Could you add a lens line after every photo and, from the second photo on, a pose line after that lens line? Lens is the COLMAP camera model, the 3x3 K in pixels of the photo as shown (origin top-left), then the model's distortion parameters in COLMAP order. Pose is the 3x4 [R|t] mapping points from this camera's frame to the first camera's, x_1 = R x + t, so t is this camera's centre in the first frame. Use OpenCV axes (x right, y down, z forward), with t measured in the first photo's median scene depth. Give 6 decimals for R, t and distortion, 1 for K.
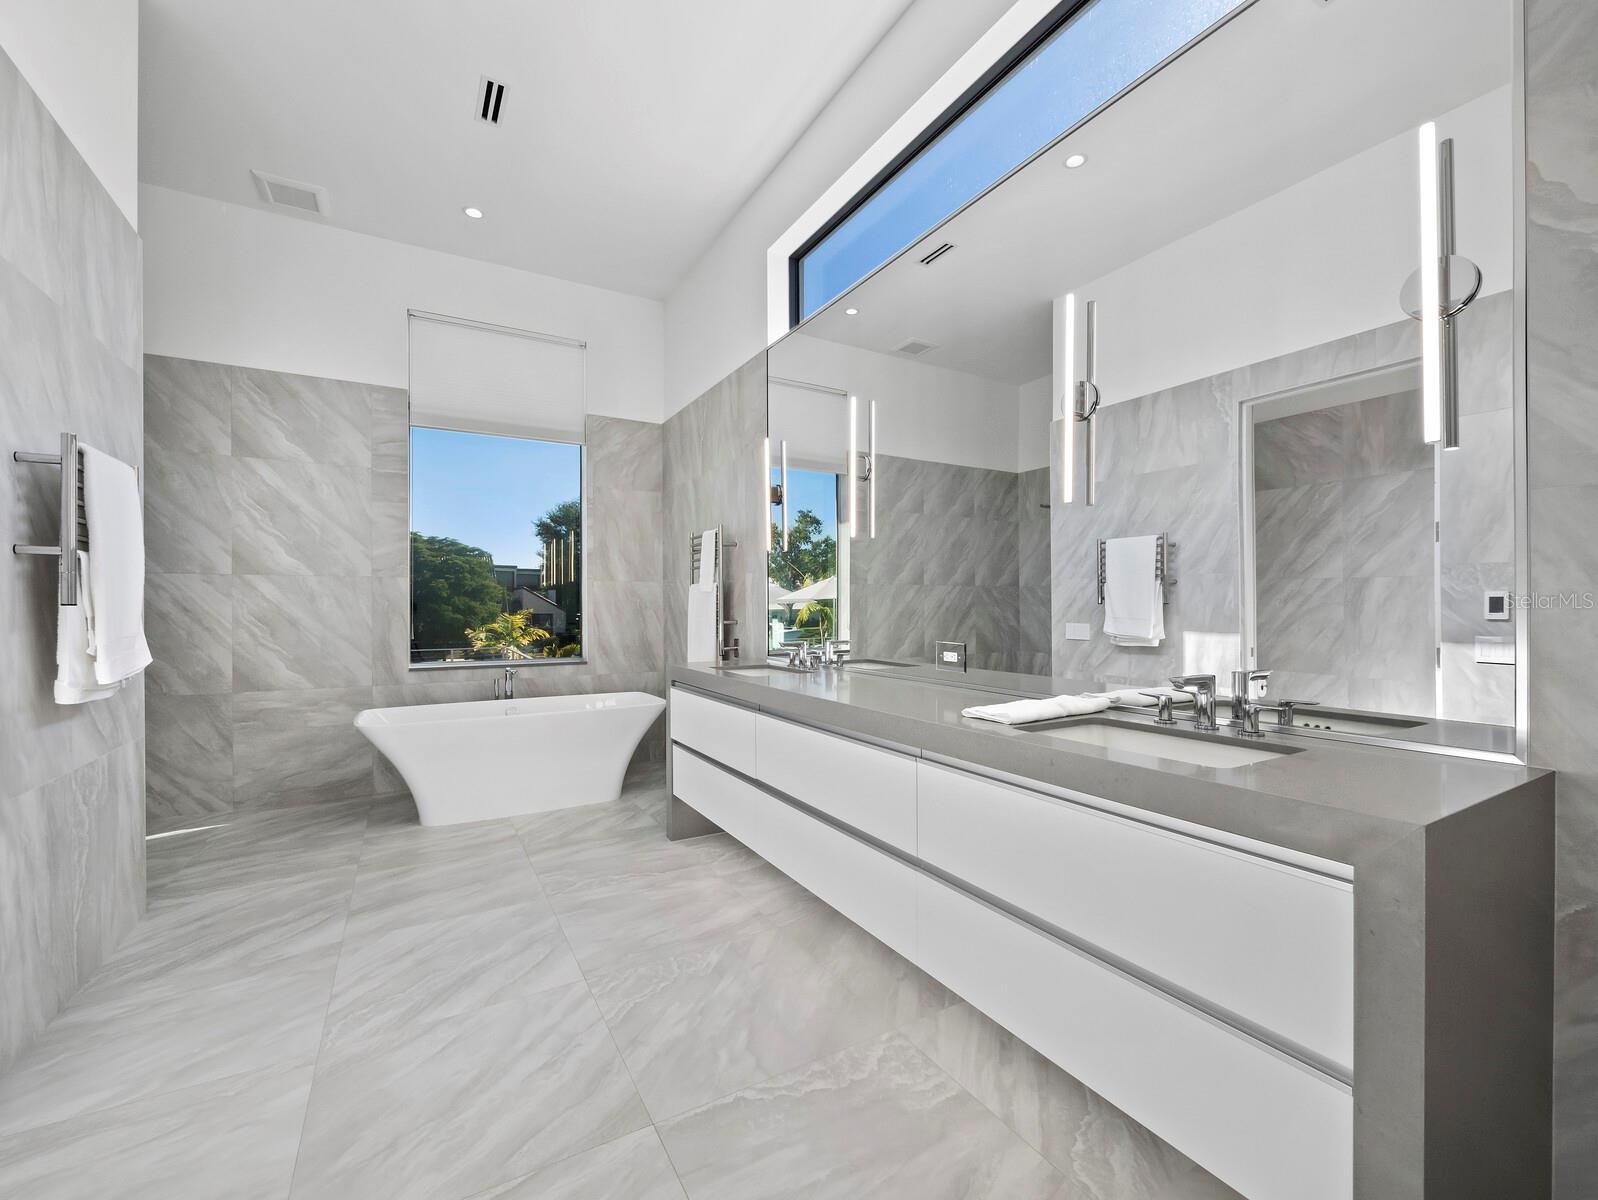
lens RADIAL K [[676.4, 0, 800.6], [0, 676.4, 603.6], [0, 0, 1]] dist [-0.012137, 0.003574]
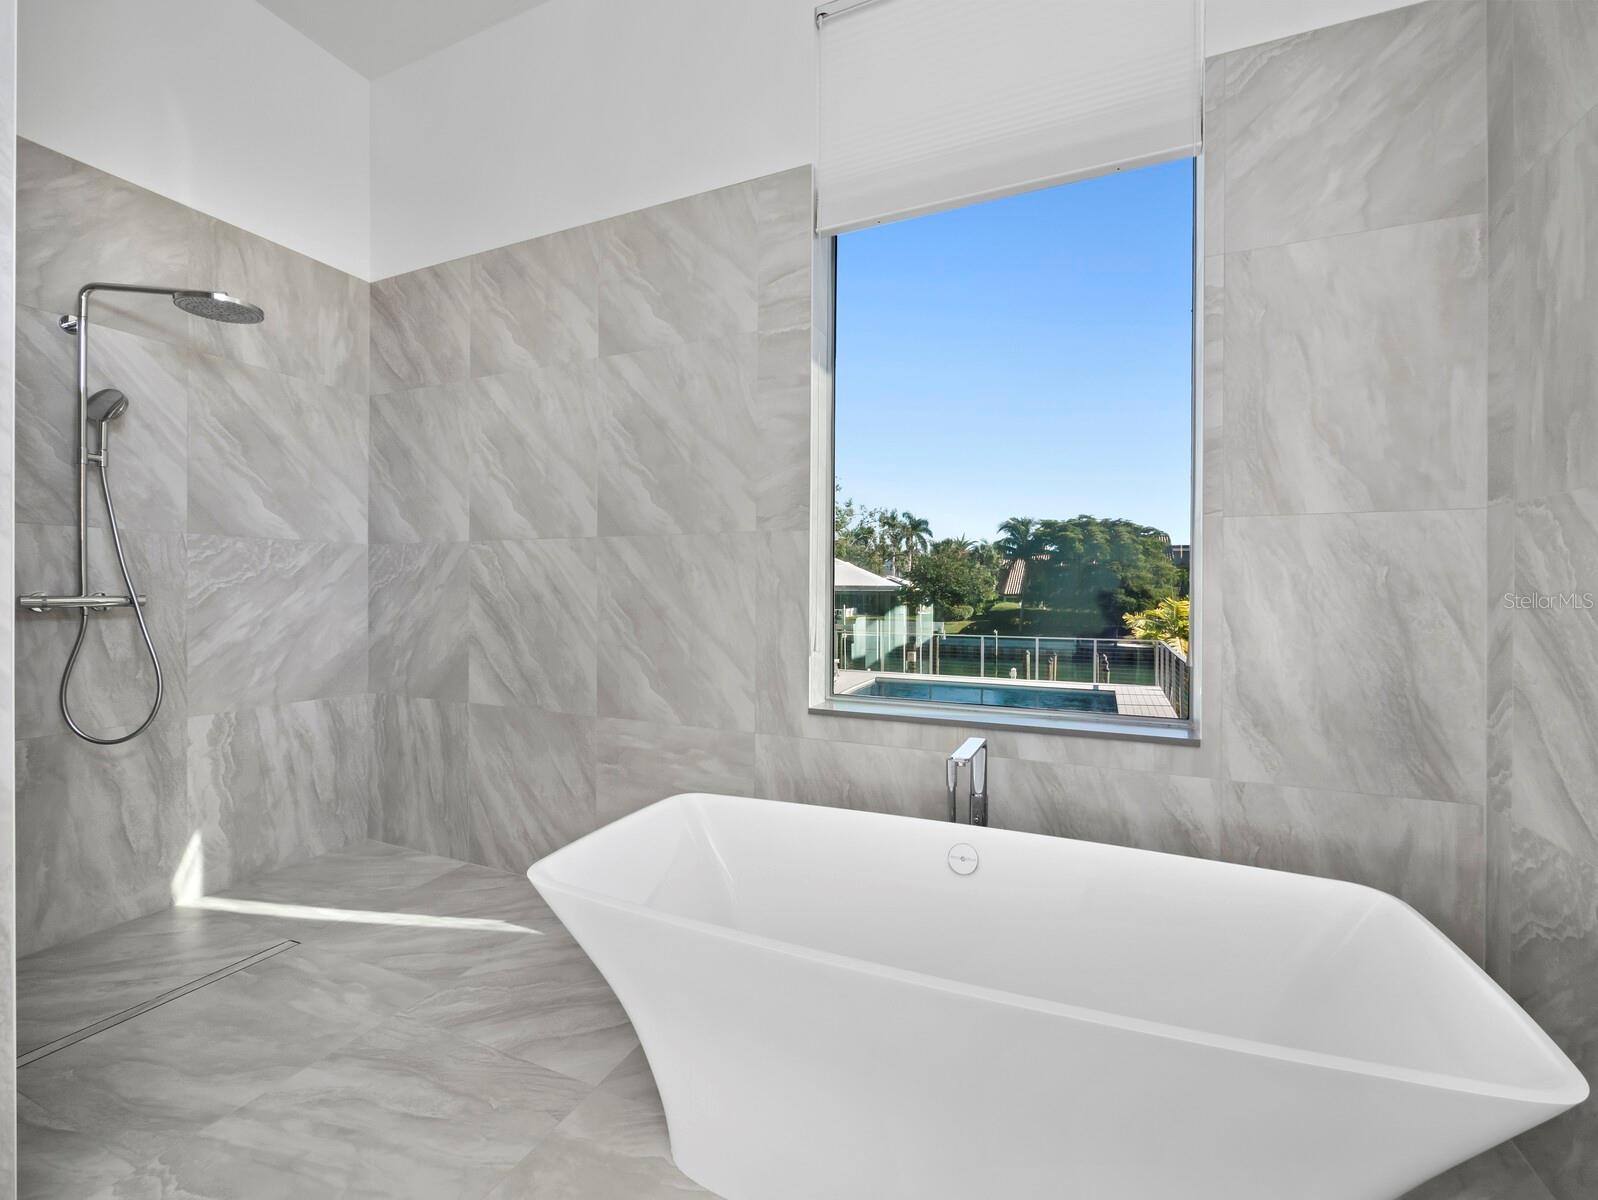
lens RADIAL K [[676.4, 0, 802.7], [0, 676.4, 594.4], [0, 0, 1]] dist [-0.012137, 0.003574]
pose [[0.594887, 0.011560, -0.803726, -0.166330], [-0.002449, 0.999918, 0.012569, 0.003389], [0.803805, -0.005509, 0.594867, 0.665431]]
